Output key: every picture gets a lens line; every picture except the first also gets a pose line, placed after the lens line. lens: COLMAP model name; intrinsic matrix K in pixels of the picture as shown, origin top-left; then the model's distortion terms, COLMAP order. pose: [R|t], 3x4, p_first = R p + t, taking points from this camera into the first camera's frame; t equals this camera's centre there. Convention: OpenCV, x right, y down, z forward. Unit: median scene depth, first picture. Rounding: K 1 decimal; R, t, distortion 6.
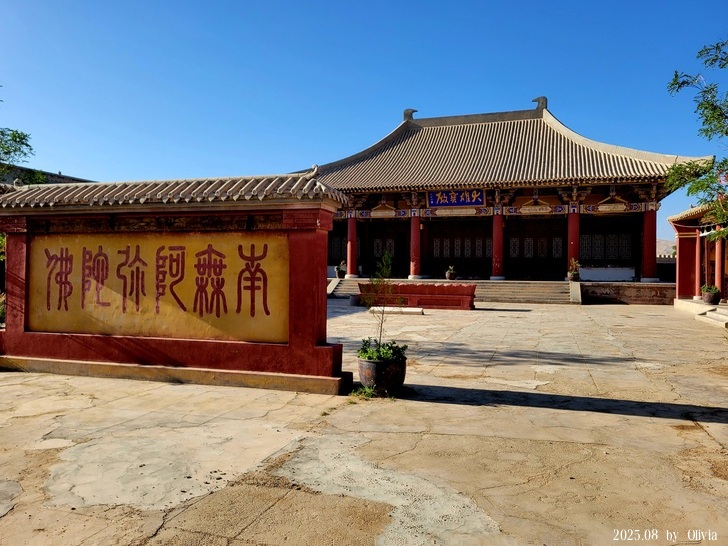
lens RADIAL K [[549.2, 0, 364.5], [0, 549.2, 270.5], [0, 0, 1]] dist [0.007683, 0.001006]
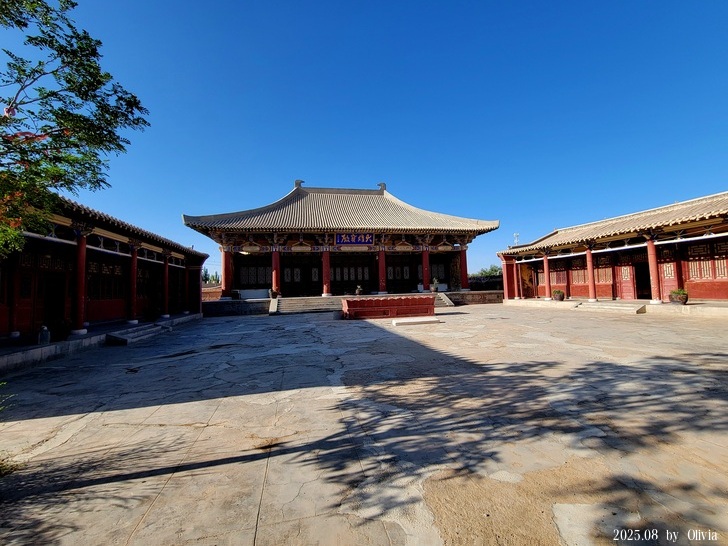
lens RADIAL K [[294.7, 0, 362.9], [0, 294.7, 277.0], [0, 0, 1]] dist [-0.003442, -0.000030]
pose [[0.870104, -0.015861, 0.492613, -0.199779], [0.041696, 0.998268, -0.041506, 0.001340], [-0.491101, 0.056655, 0.869258, 0.323302]]
